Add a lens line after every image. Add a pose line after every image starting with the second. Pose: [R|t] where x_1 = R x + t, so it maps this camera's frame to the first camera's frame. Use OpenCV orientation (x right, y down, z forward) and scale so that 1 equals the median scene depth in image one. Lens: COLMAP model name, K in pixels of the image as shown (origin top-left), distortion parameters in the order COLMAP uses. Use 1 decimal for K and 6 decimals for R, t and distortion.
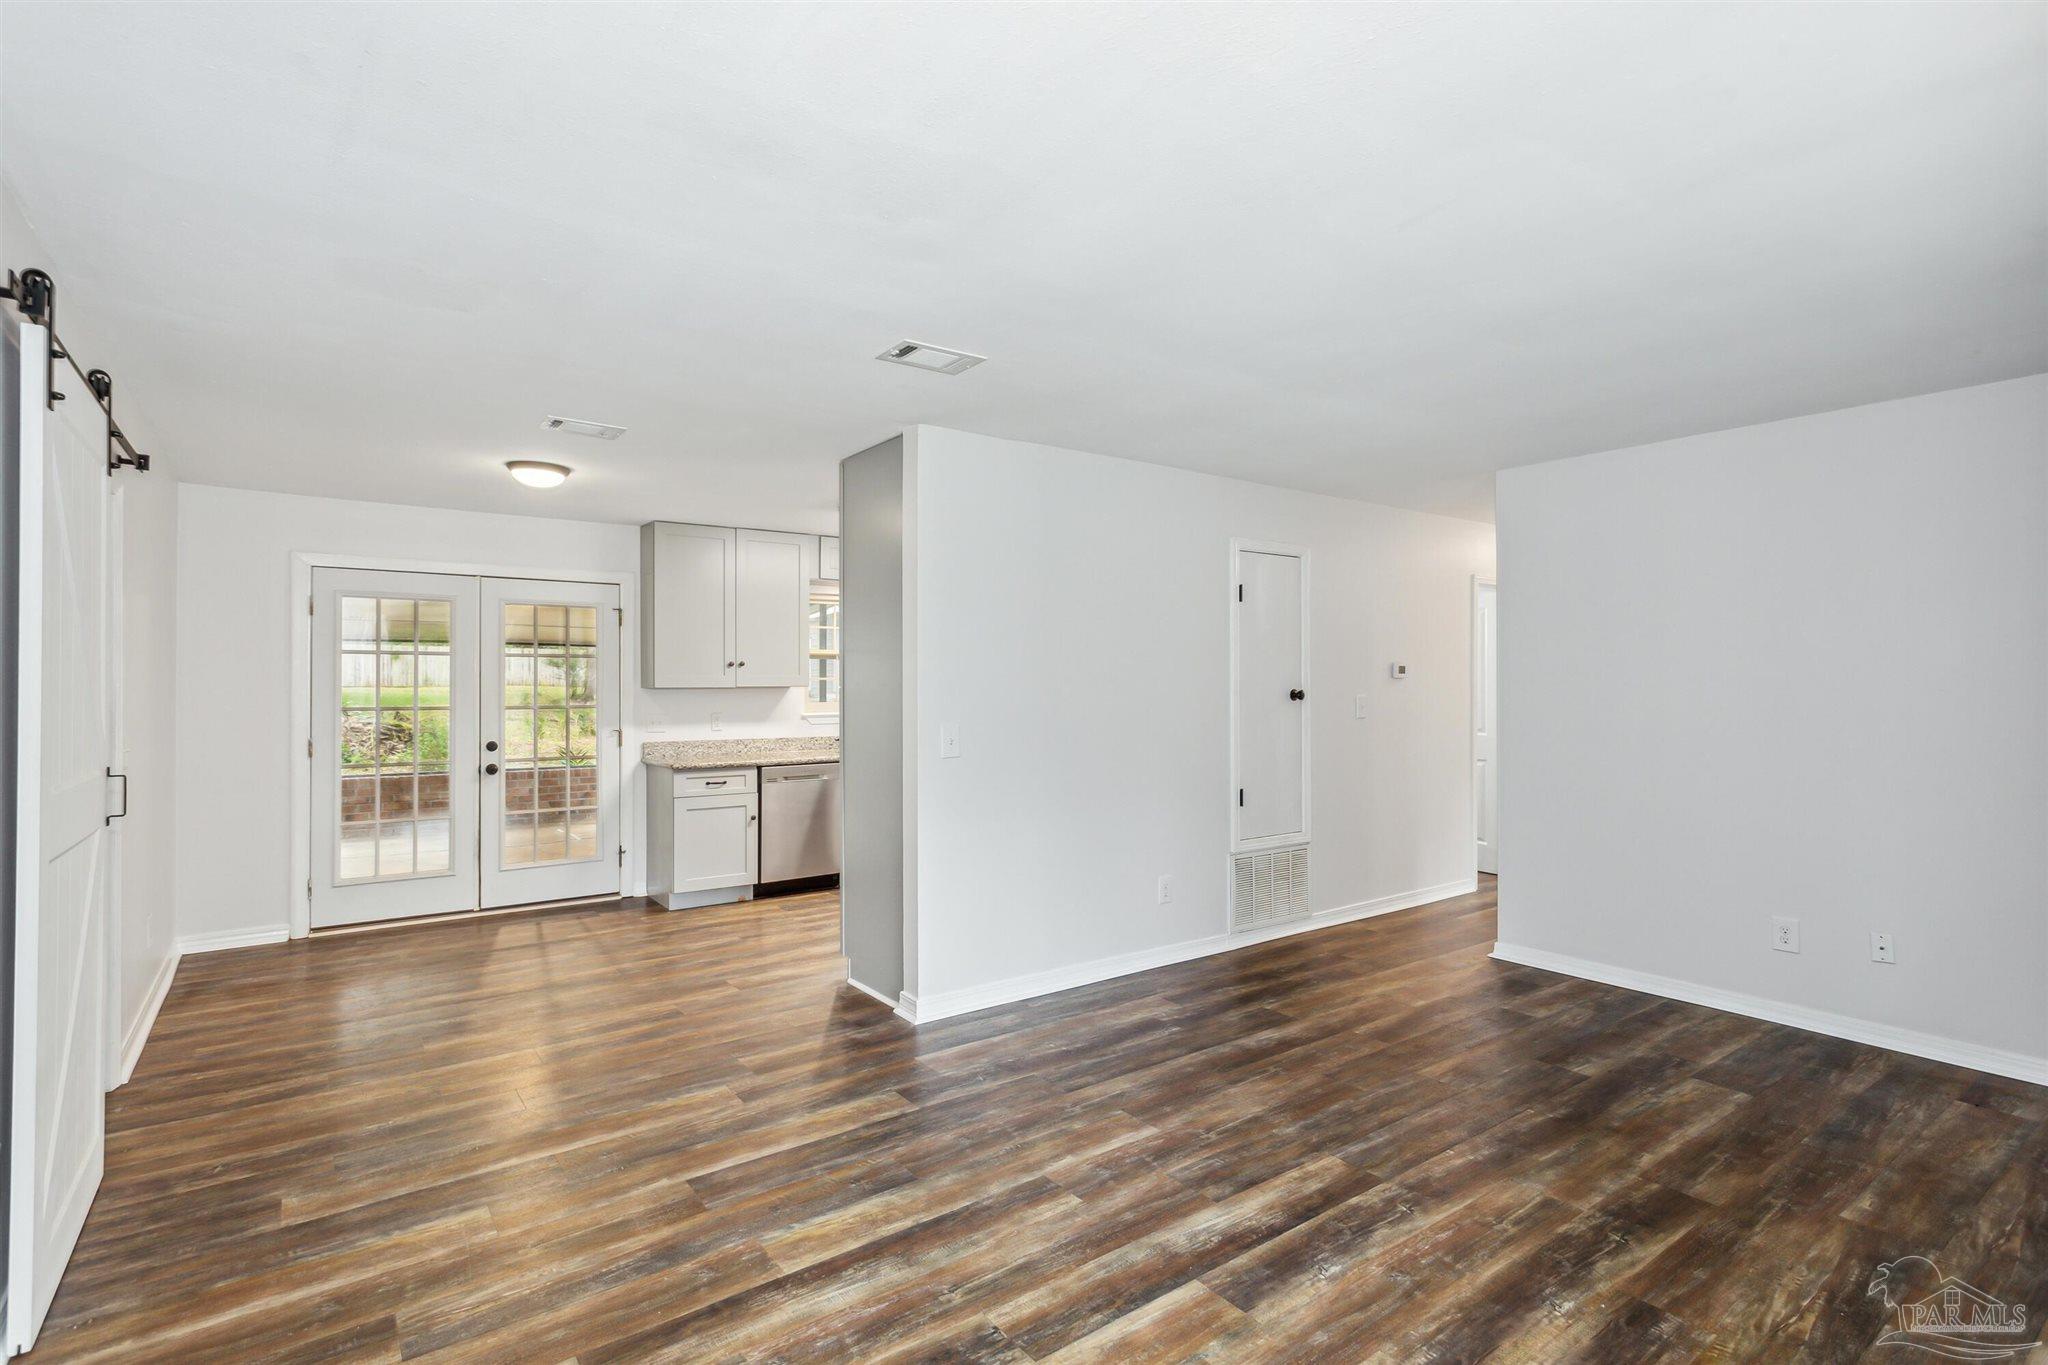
lens RADIAL K [[999.4, 0, 1030.2], [0, 999.4, 686.3], [0, 0, 1]] dist [0.001204, -0.000235]
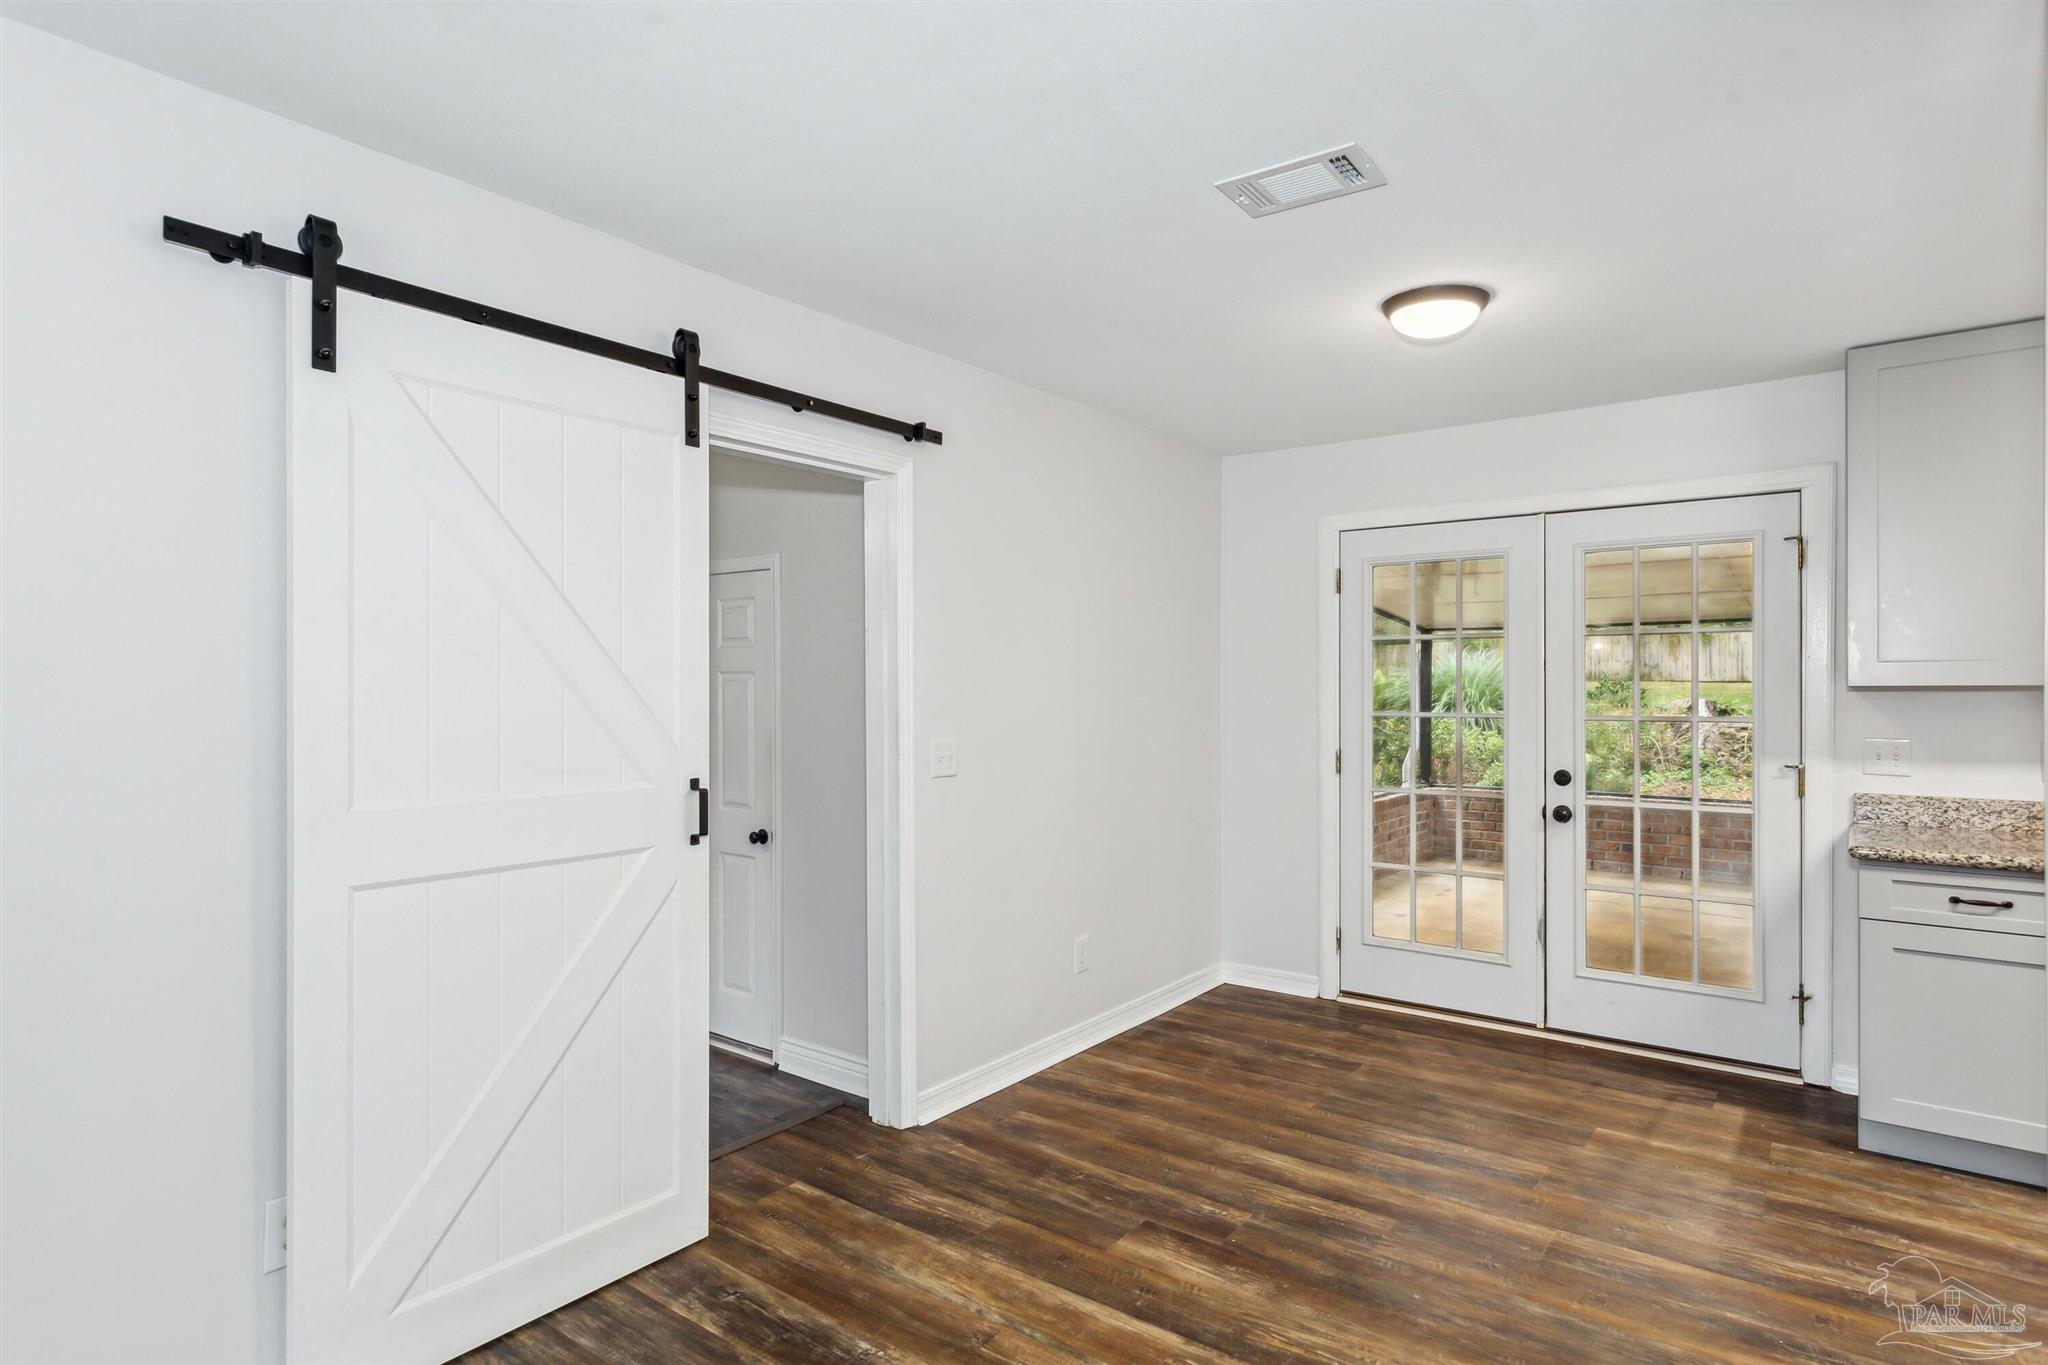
lens RADIAL K [[1092.0, 0, 1004.4], [0, 1092.0, 687.2], [0, 0, 1]] dist [0.004778, 0.002695]
pose [[0.269135, 0.002855, -0.963098, 0.036131], [0.002926, 0.999989, 0.003782, -0.001271], [0.963098, -0.003836, 0.269124, 0.454875]]
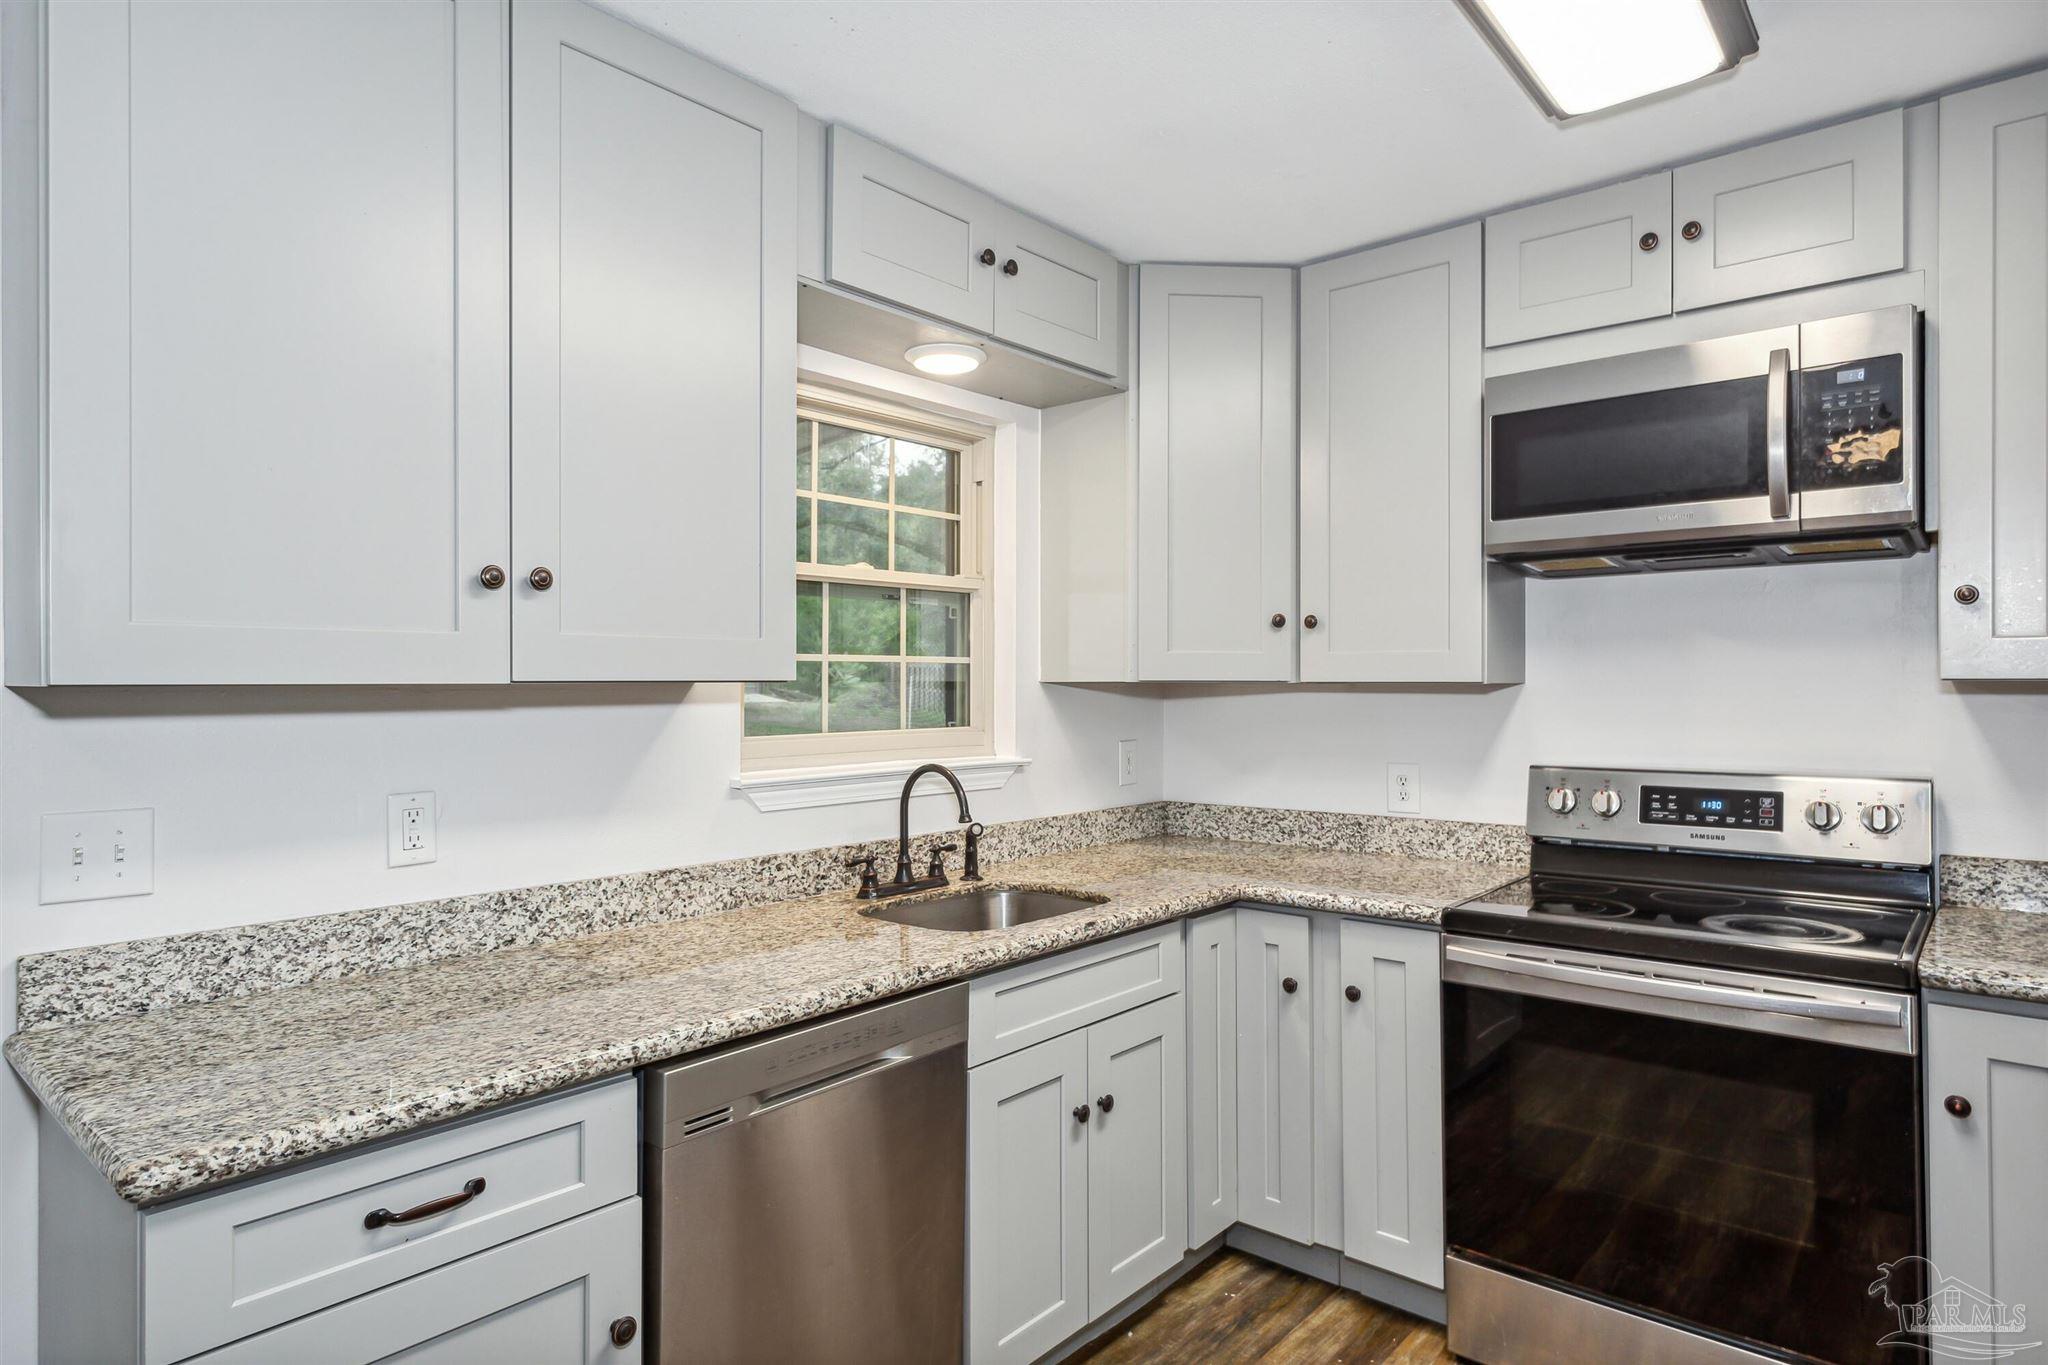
lens RADIAL K [[1144.8, 0, 1020.6], [0, 1144.8, 672.3], [0, 0, 1]] dist [0.007150, 0.000494]
pose [[0.977117, 0.001955, 0.212691, -0.252147], [0.000389, 0.999940, -0.010978, 0.001601], [-0.212700, 0.010810, 0.977058, 0.768783]]
